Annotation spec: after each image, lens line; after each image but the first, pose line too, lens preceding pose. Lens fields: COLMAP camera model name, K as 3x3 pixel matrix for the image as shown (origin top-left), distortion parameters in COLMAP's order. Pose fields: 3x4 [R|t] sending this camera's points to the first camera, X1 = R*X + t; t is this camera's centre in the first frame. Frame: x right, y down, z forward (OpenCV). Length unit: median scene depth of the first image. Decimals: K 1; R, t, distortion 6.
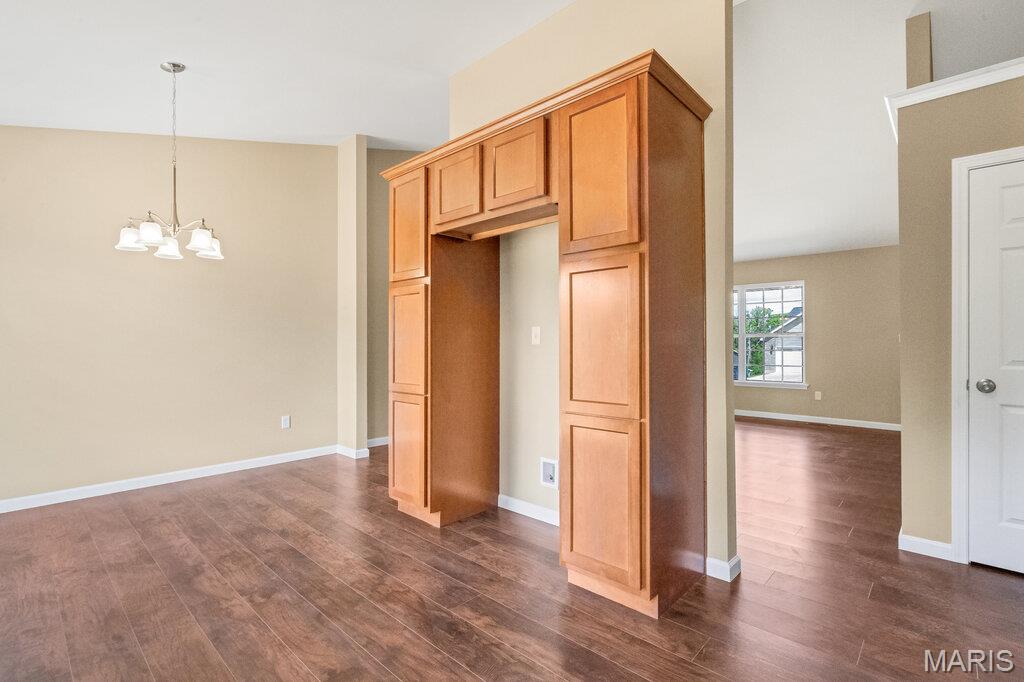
lens RADIAL K [[467.0, 0, 505.8], [0, 467.0, 342.8], [0, 0, 1]] dist [-0.000819, -0.001003]
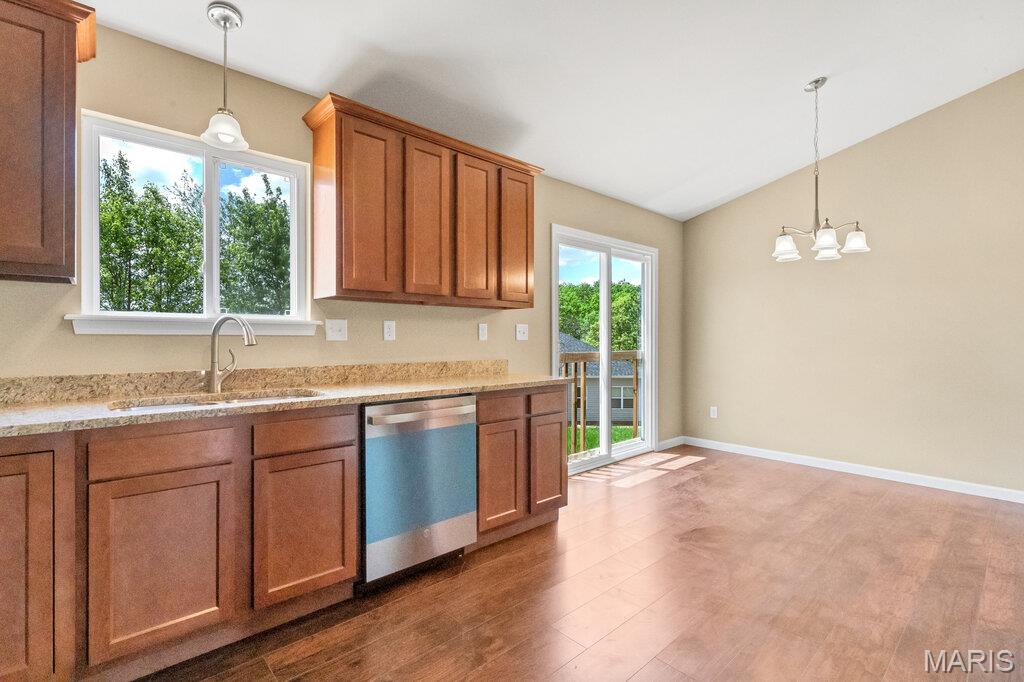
lens RADIAL K [[467.0, 0, 514.3], [0, 467.0, 341.1], [0, 0, 1]] dist [-0.000819, -0.001003]
pose [[-0.077123, 0.003455, -0.997016, 0.499459], [0.002024, 0.999992, 0.003309, 0.003641], [0.997020, -0.001762, -0.077130, 0.444101]]
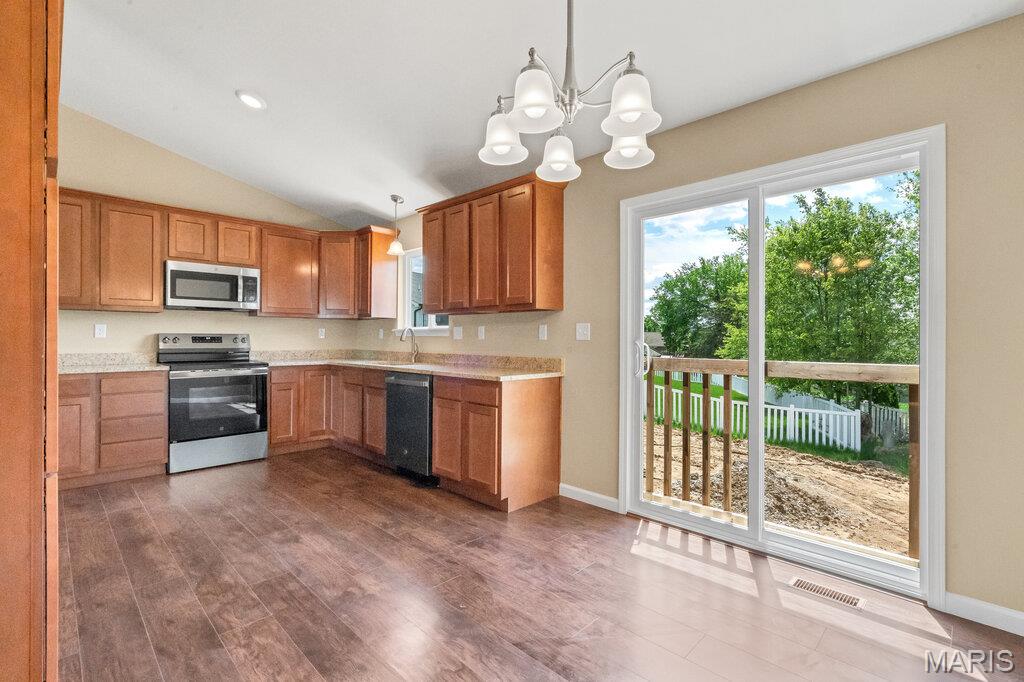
lens RADIAL K [[467.0, 0, 510.5], [0, 467.0, 336.1], [0, 0, 1]] dist [-0.000819, -0.001003]
pose [[-0.999513, -0.002466, 0.031120, -0.776318], [-0.002616, 0.999985, -0.004799, 0.002142], [-0.031108, -0.004878, -0.999504, 1.733691]]
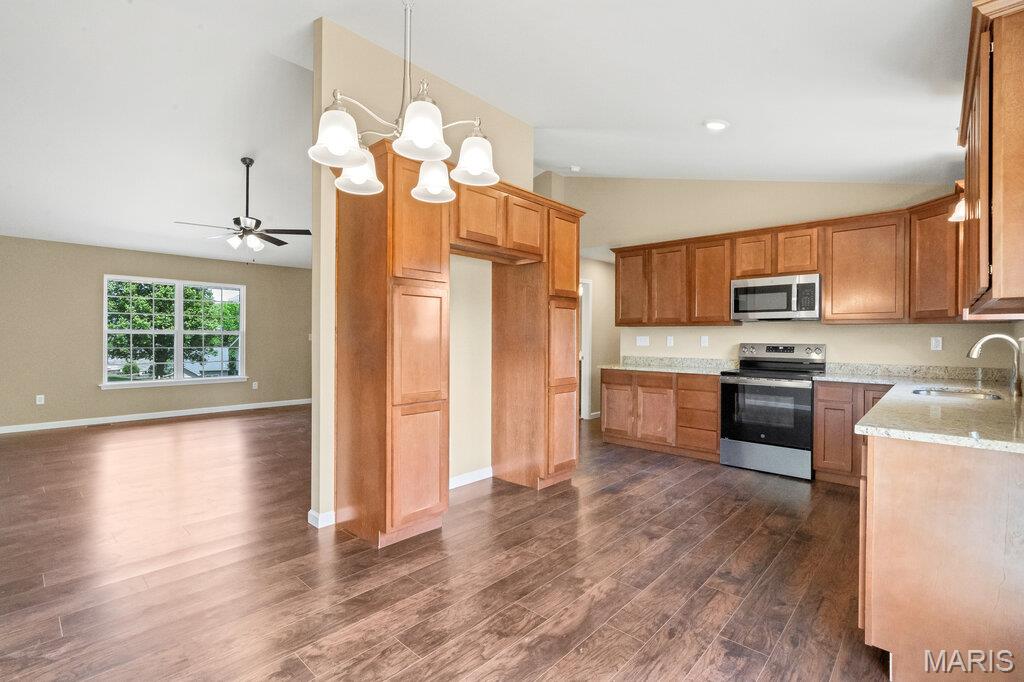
lens RADIAL K [[467.0, 0, 509.8], [0, 467.0, 337.8], [0, 0, 1]] dist [-0.000819, -0.001003]
pose [[-0.006711, 0.001721, 0.999976, -1.416772], [-0.008475, 0.999963, -0.001778, -0.024260], [-0.999942, -0.008487, -0.006696, 1.034381]]
